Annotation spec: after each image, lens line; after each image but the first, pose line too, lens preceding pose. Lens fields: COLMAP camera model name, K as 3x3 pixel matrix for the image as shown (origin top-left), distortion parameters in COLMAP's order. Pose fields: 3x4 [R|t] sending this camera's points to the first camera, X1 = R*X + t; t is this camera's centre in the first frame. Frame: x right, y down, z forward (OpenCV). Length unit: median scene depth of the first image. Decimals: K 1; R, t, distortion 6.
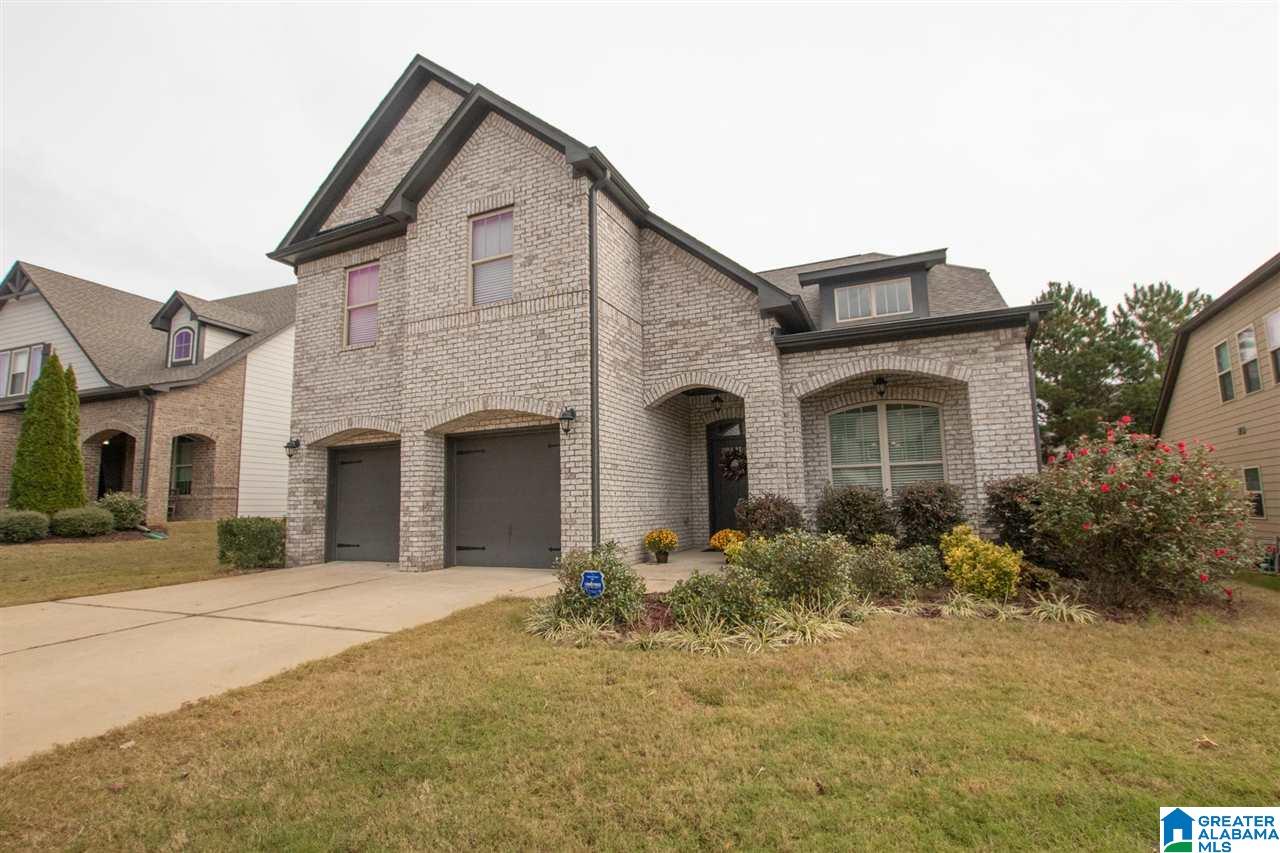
lens RADIAL K [[599.8, 0, 640.0], [0, 599.8, 429.0], [0, 0, 1]] dist [-0.031890, 0.004283]
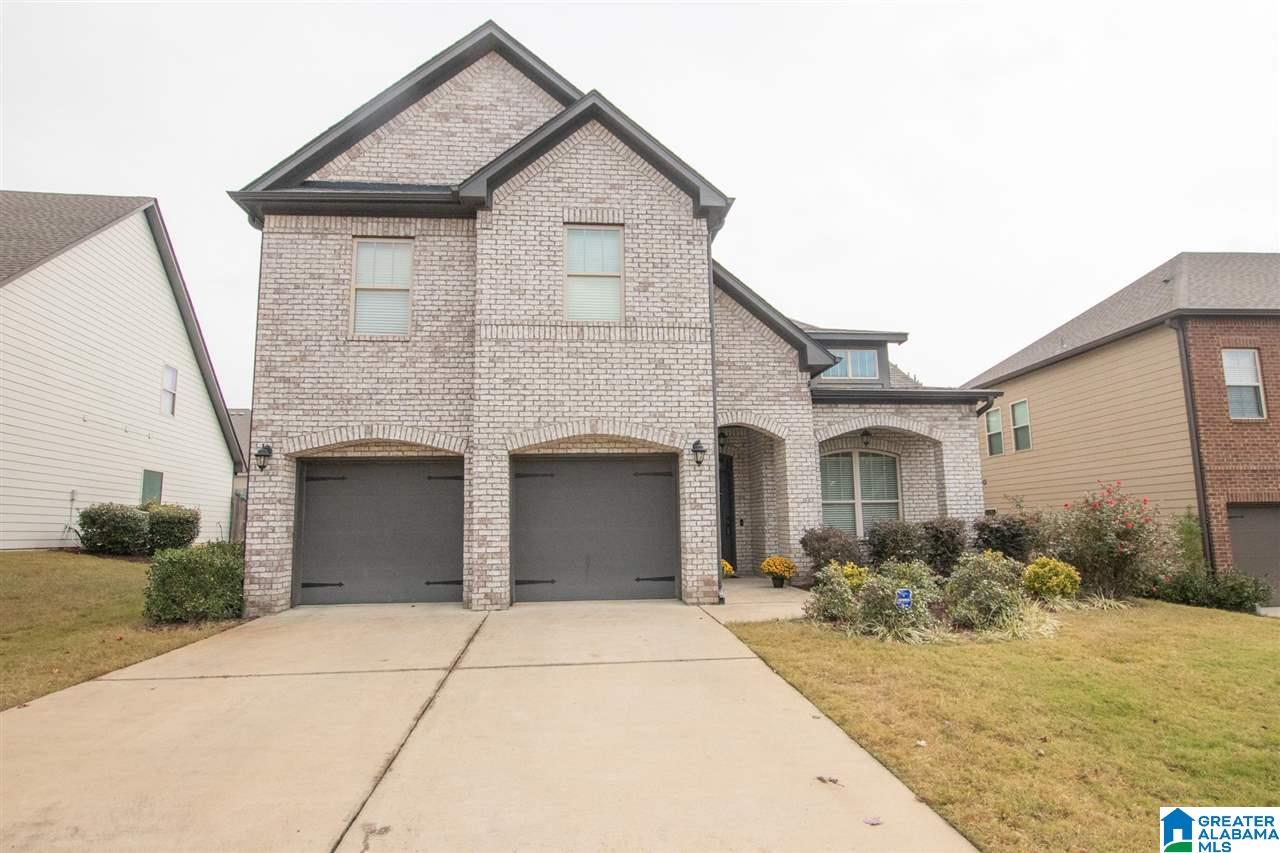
lens RADIAL K [[666.8, 0, 639.4], [0, 666.8, 429.4], [0, 0, 1]] dist [-0.025793, -0.000630]
pose [[0.870129, 0.079959, 0.486294, -0.692673], [-0.066569, 0.996776, -0.044783, 0.003806], [-0.488307, 0.006595, 0.872647, 0.040970]]
